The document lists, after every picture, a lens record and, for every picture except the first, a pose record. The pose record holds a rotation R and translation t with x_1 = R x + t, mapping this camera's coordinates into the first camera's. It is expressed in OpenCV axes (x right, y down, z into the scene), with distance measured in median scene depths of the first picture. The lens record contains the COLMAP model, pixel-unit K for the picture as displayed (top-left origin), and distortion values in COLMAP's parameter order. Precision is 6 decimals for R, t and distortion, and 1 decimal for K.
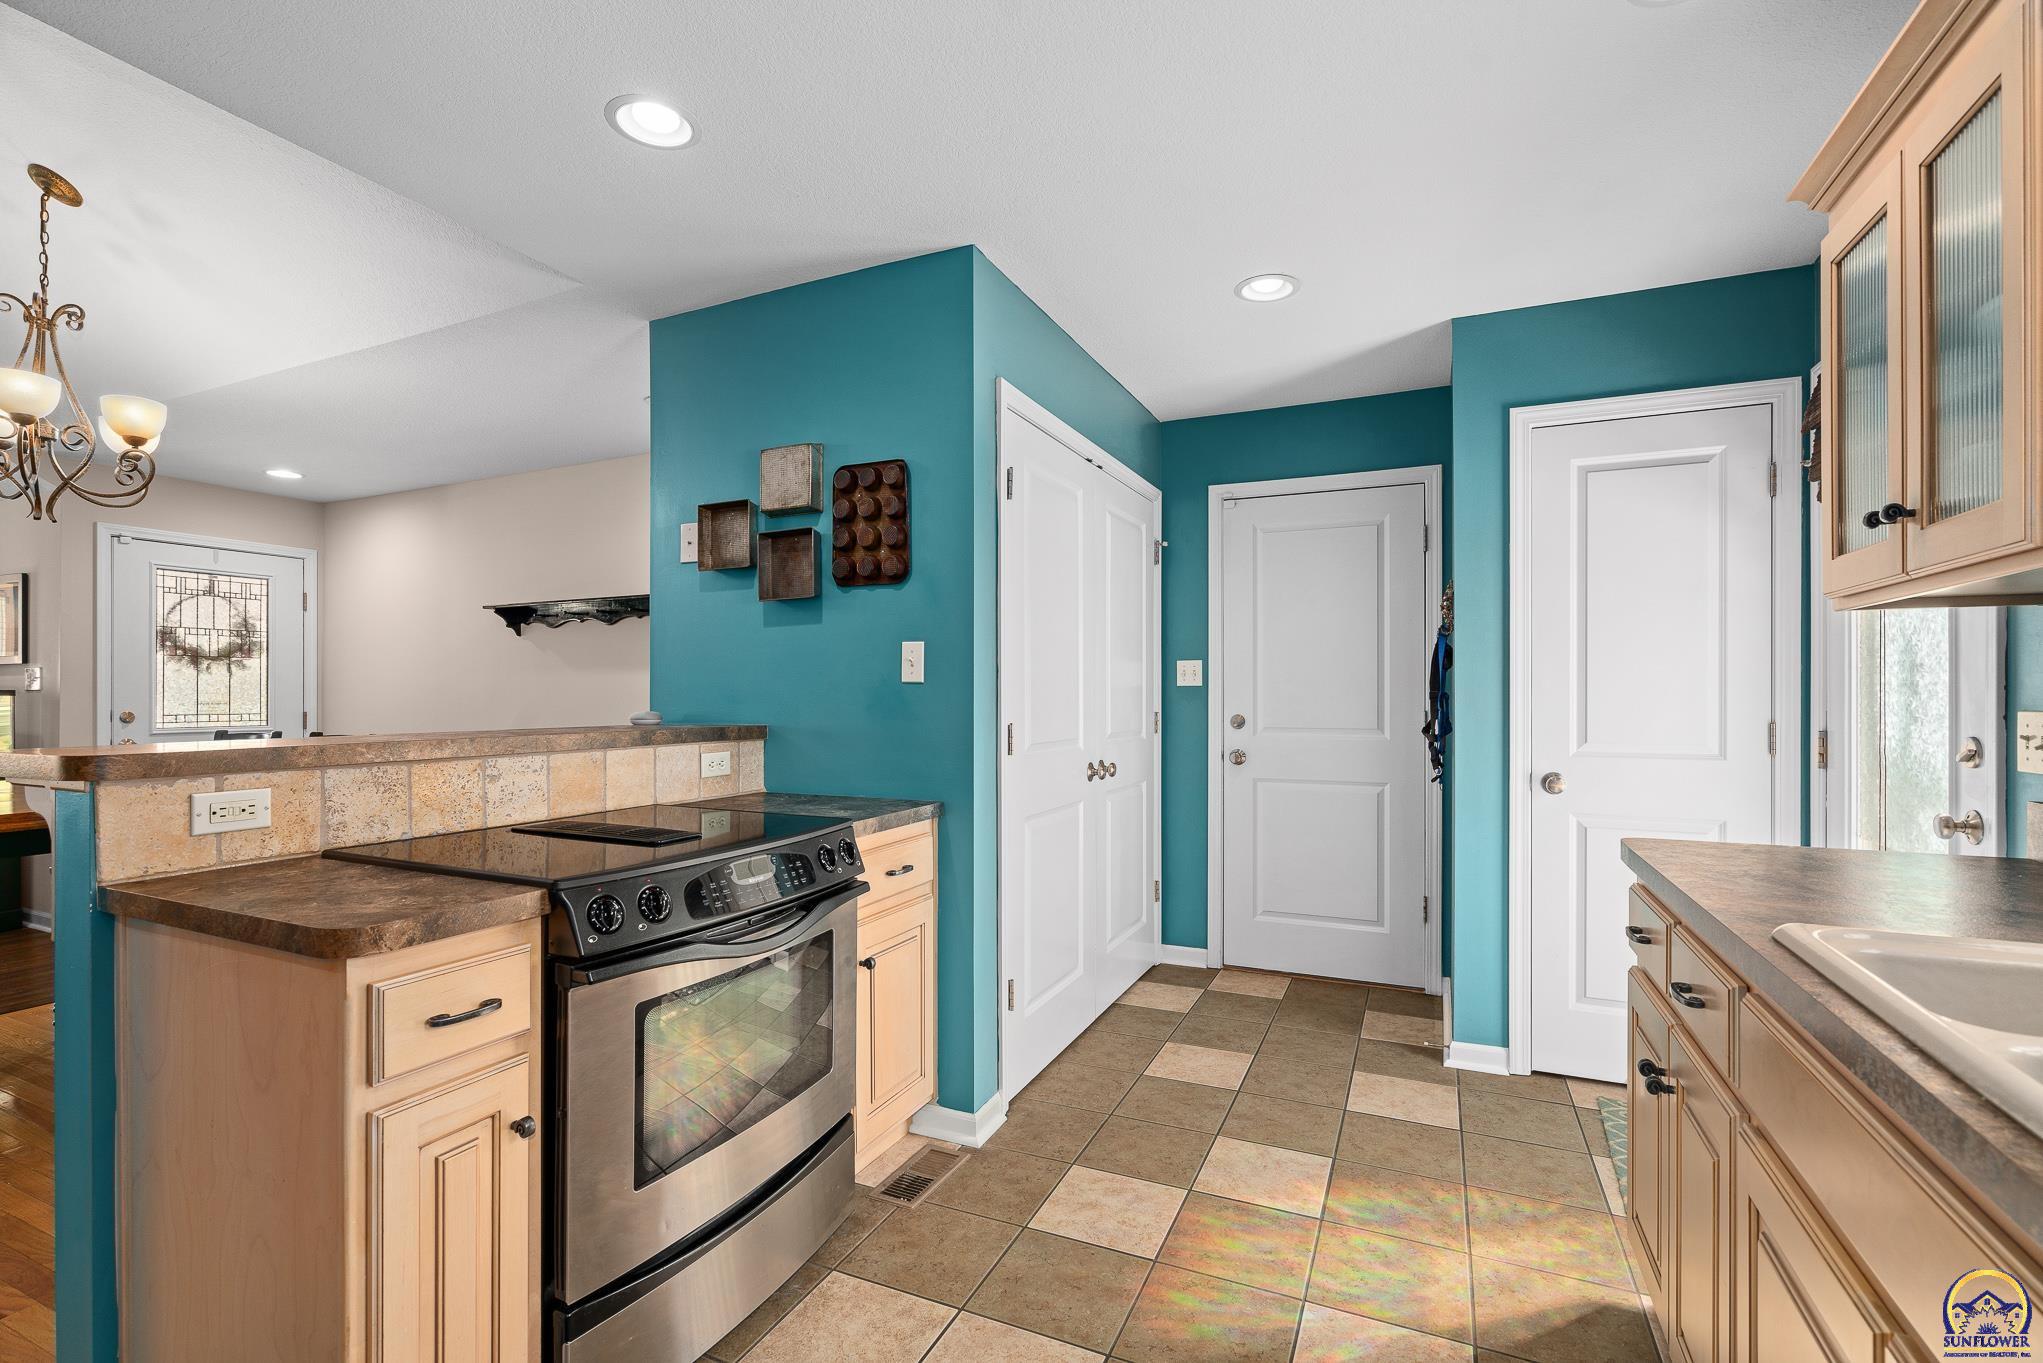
lens RADIAL K [[924.4, 0, 1016.8], [0, 924.4, 686.9], [0, 0, 1]] dist [-0.004253, -0.000401]
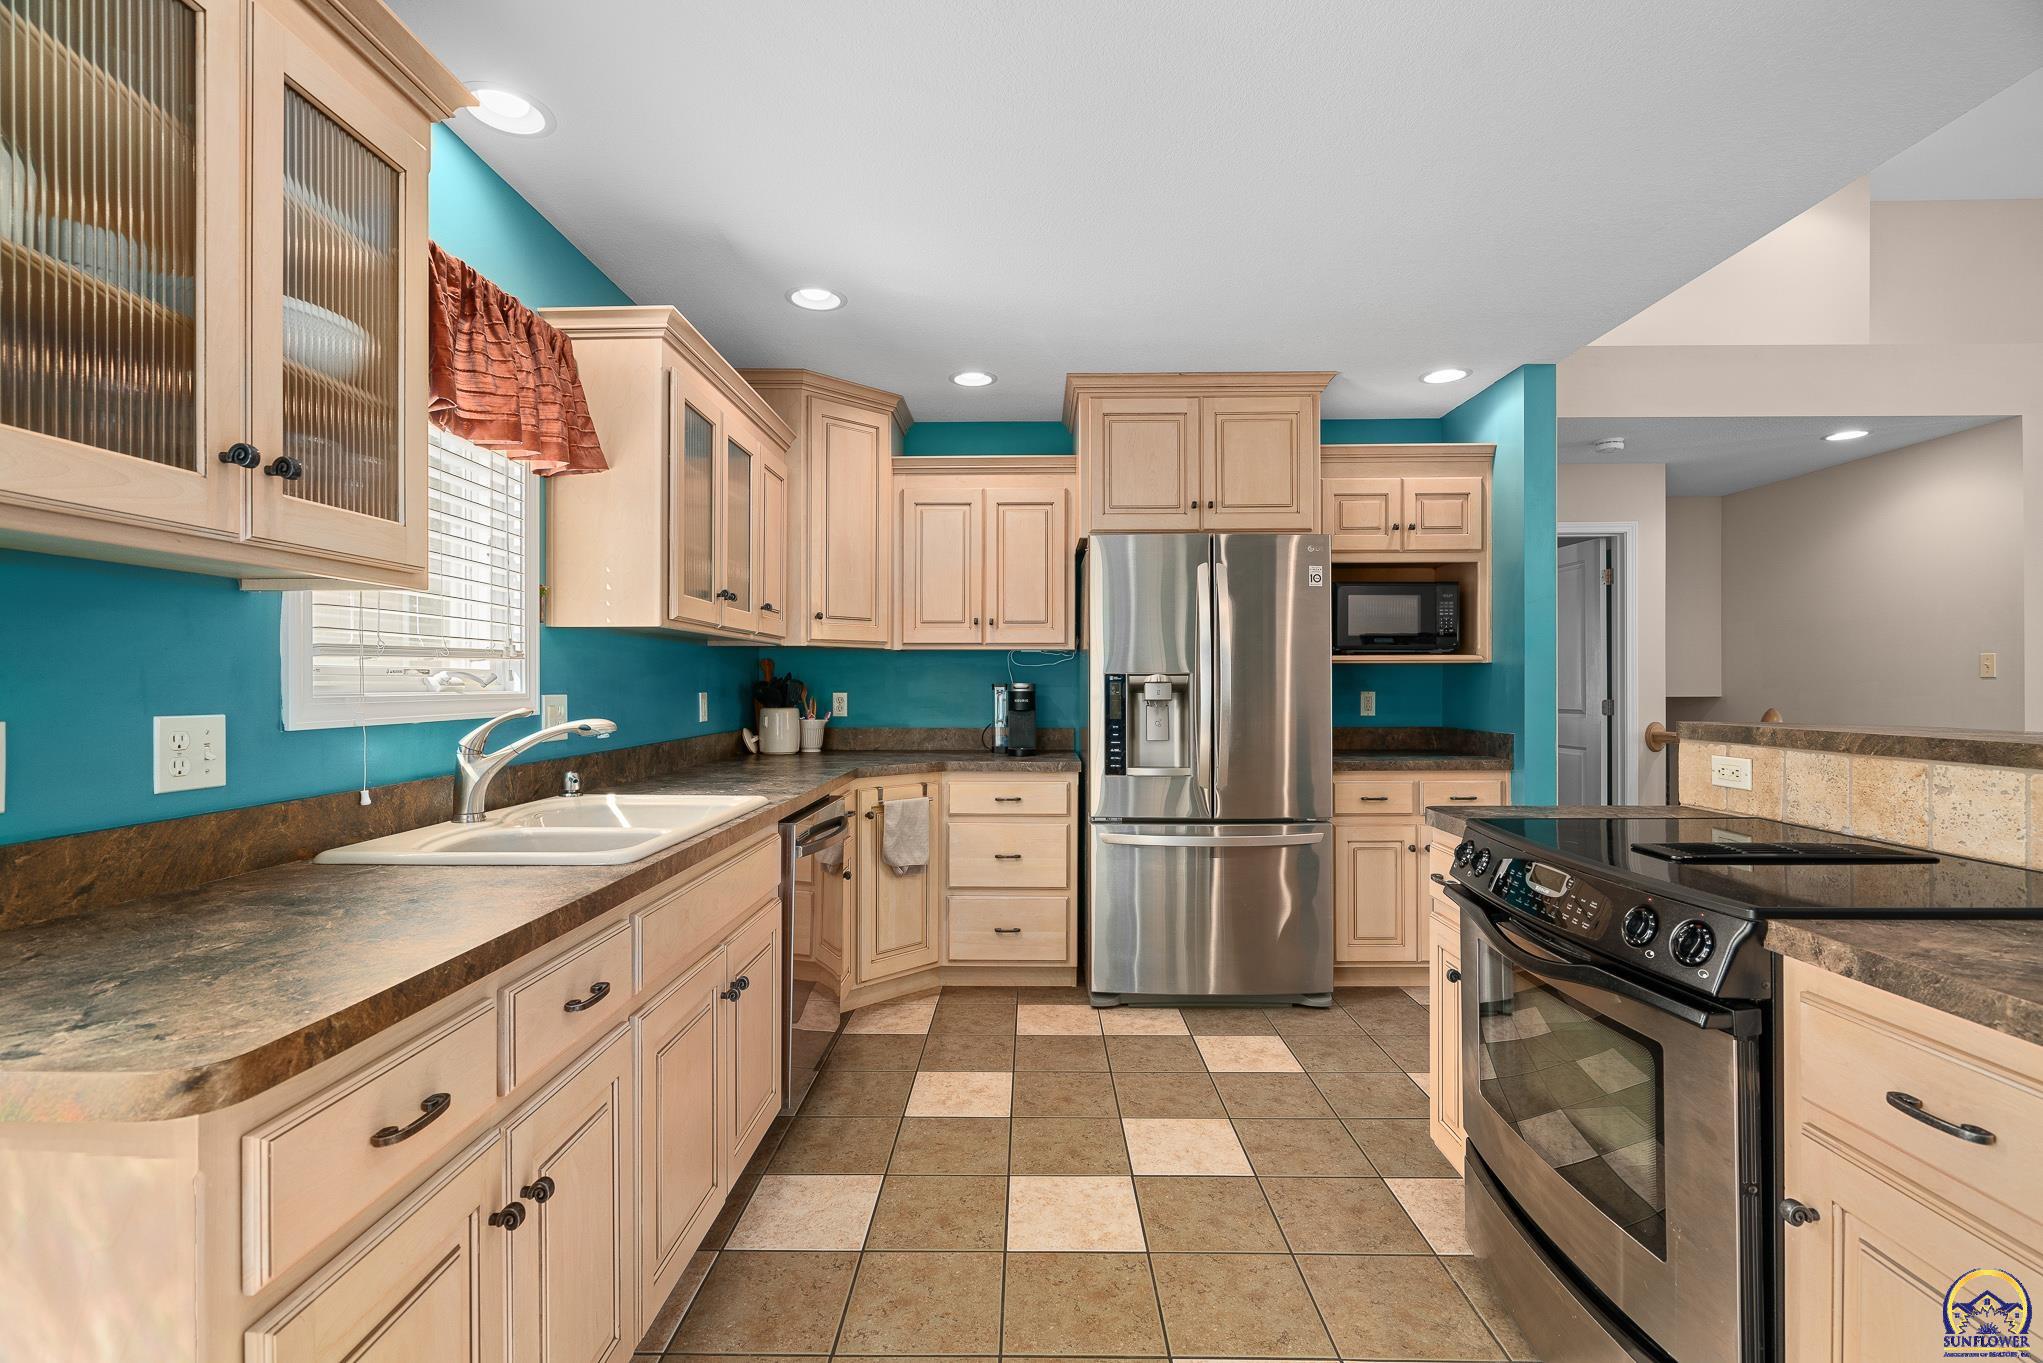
lens RADIAL K [[924.4, 0, 1017.5], [0, 924.4, 684.9], [0, 0, 1]] dist [-0.004253, -0.000401]
pose [[-0.912387, -0.001139, -0.409327, 0.544071], [0.000945, 0.999988, -0.004890, 0.014632], [0.409327, -0.004848, -0.912375, 1.604631]]
